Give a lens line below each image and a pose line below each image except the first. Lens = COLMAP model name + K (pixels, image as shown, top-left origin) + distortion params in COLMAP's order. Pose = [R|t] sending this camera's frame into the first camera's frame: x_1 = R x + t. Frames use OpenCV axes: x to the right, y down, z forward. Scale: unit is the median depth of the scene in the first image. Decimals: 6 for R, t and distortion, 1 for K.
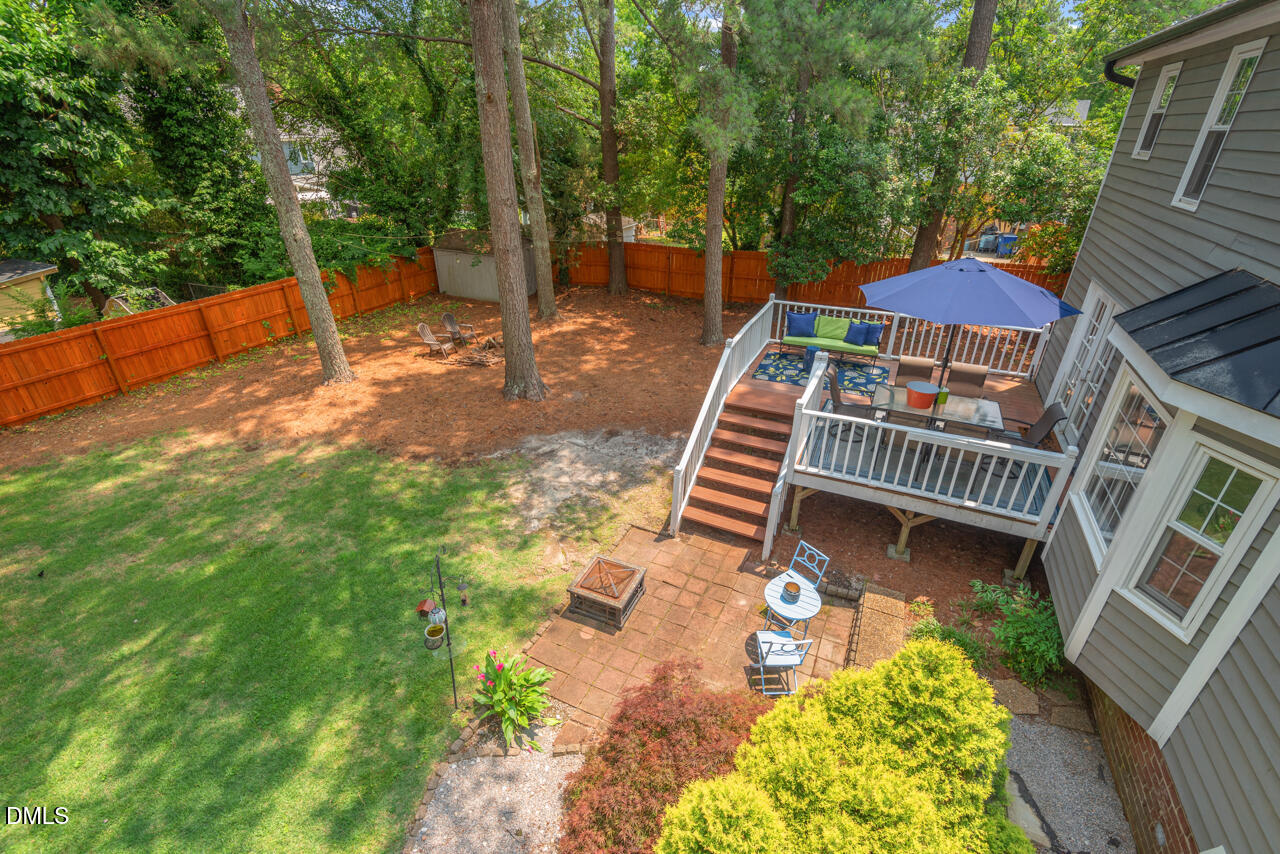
lens RADIAL K [[574.4, 0, 640.0], [0, 574.4, 427.0], [0, 0, 1]] dist [-0.003126, -0.000873]
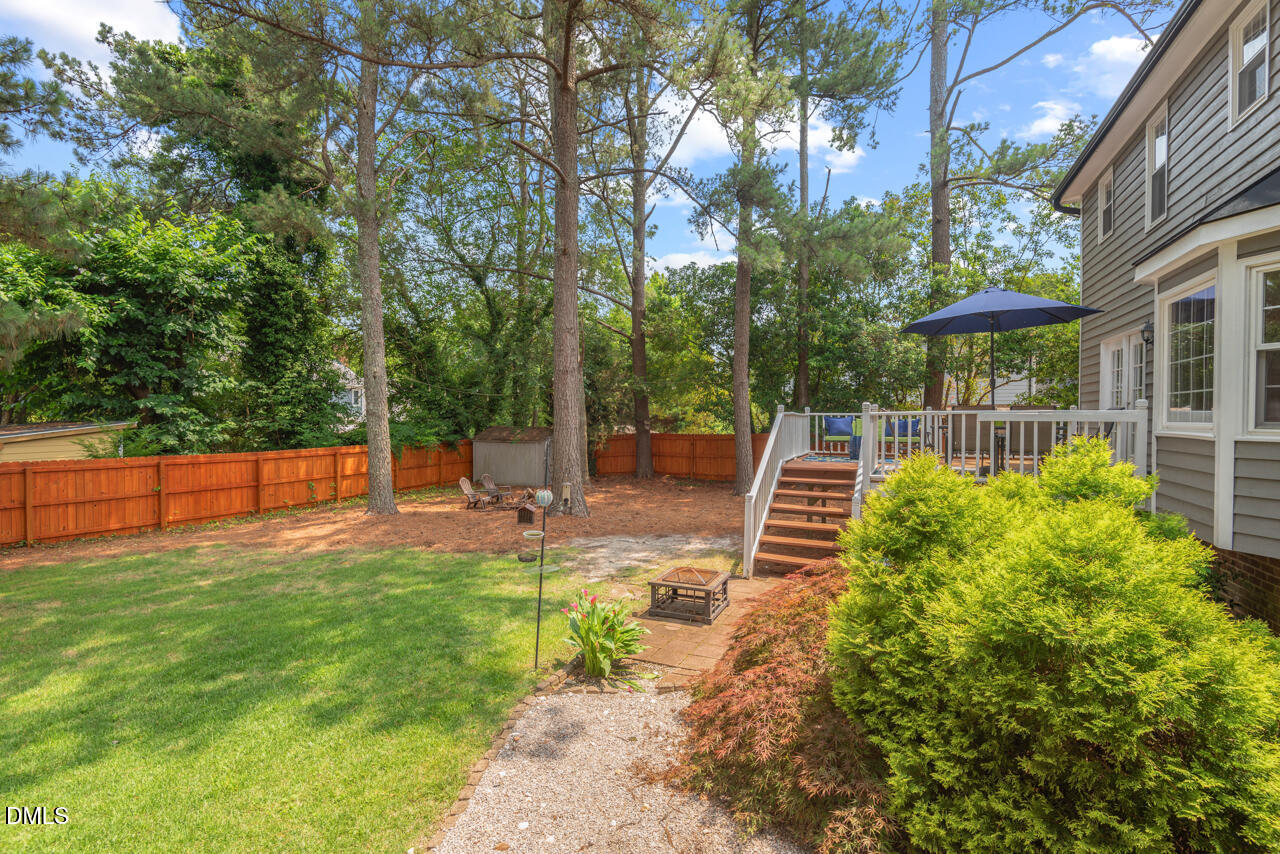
lens RADIAL K [[576.0, 0, 640.0], [0, 576.0, 427.0], [0, 0, 1]] dist [-0.000606, -0.006588]
pose [[0.999990, -0.001213, -0.004247, -0.101956], [-0.000779, 0.898091, -0.439808, 0.347236], [0.004348, 0.439807, 0.898082, 0.046089]]
